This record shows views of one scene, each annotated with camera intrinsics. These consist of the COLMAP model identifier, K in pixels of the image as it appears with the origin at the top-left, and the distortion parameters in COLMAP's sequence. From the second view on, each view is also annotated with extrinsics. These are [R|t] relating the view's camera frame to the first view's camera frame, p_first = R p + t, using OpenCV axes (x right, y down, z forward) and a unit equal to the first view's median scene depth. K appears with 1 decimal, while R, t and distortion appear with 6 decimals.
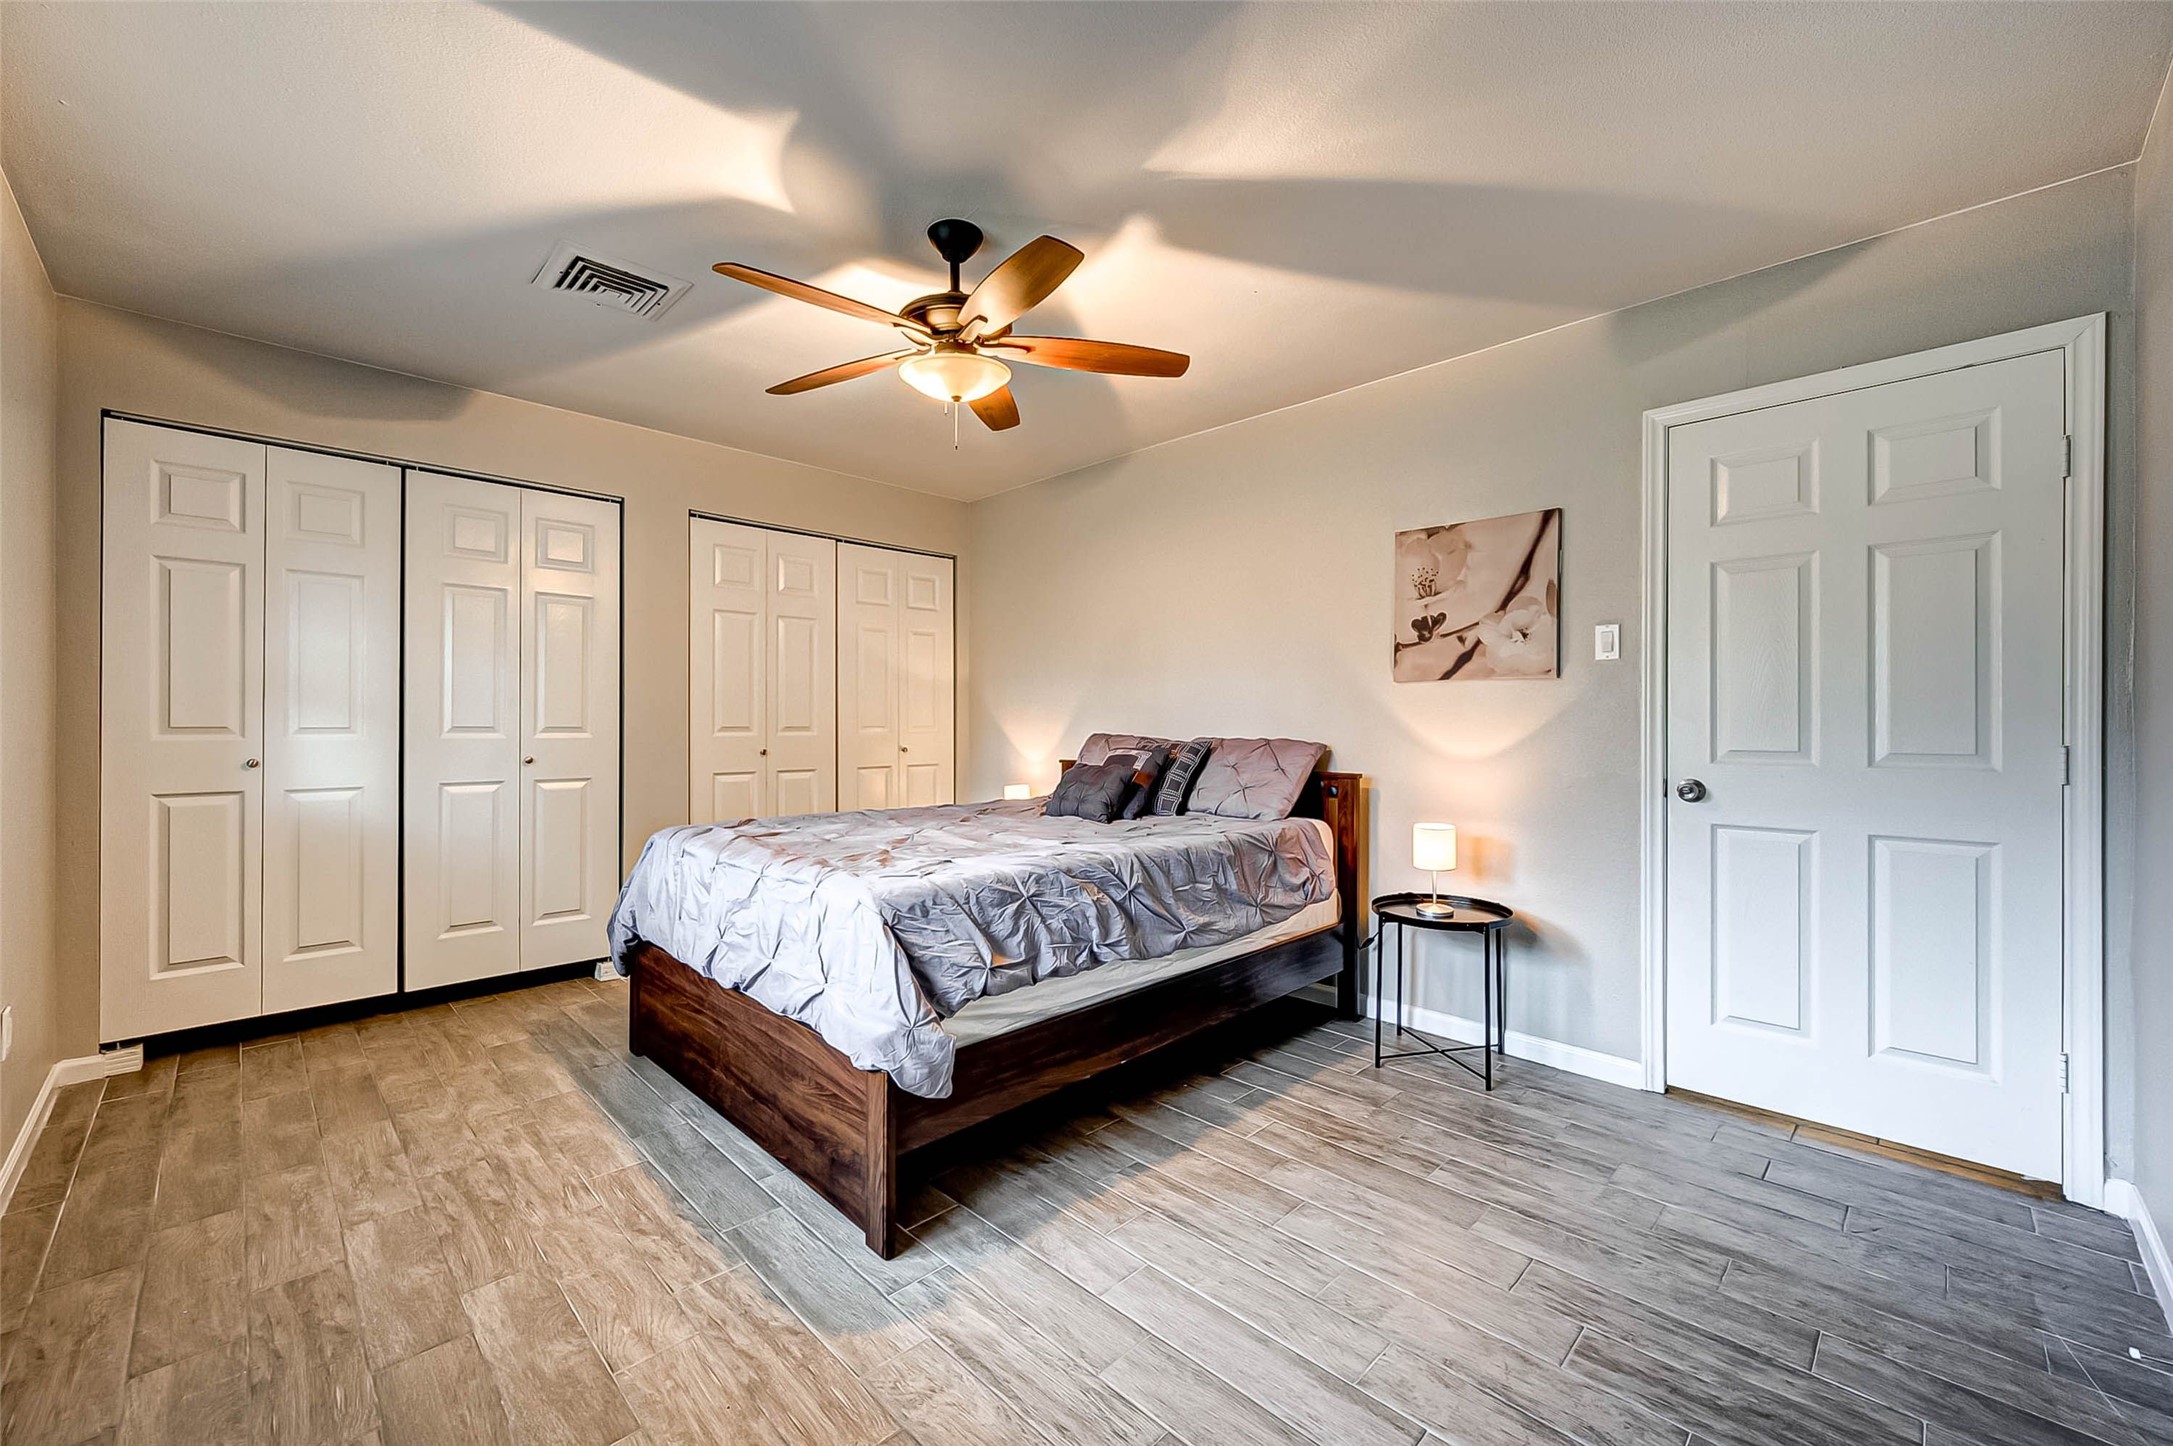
lens RADIAL K [[872.6, 0, 1072.3], [0, 872.6, 727.0], [0, 0, 1]] dist [-0.000252, -0.000065]
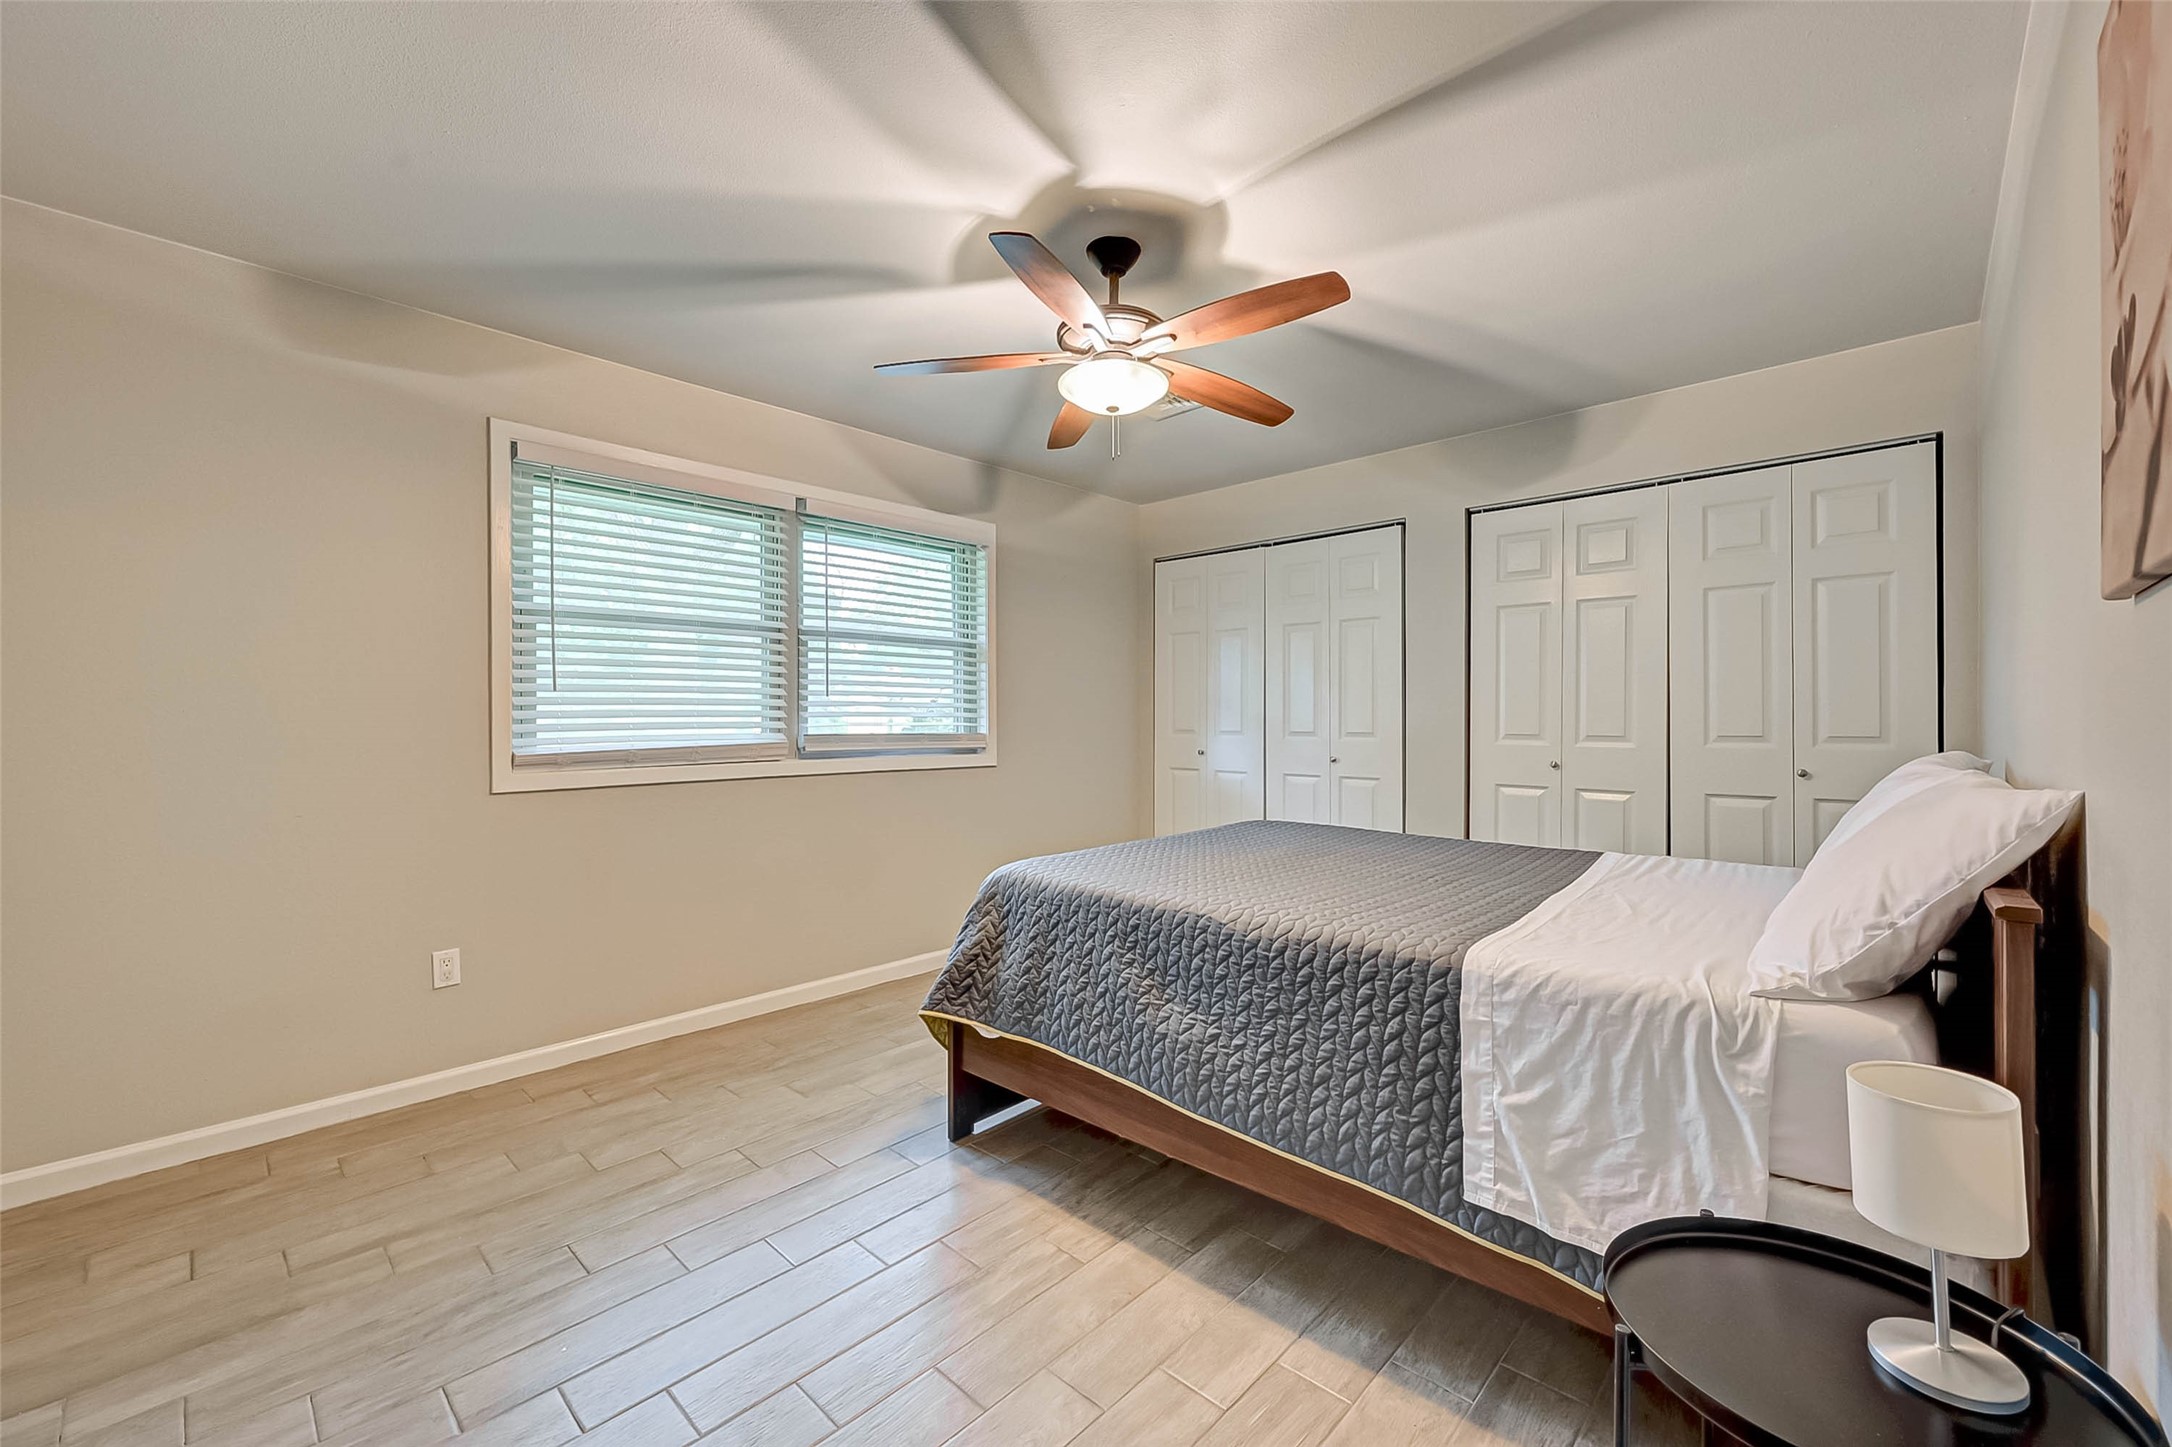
lens RADIAL K [[872.2, 0, 1071.8], [0, 872.2, 727.5], [0, 0, 1]] dist [-0.000252, -0.000065]
pose [[0.041800, -0.003041, -0.999121, 0.376392], [-0.006000, 0.999977, -0.003295, -0.001429], [0.999108, 0.006132, 0.041781, 0.395116]]
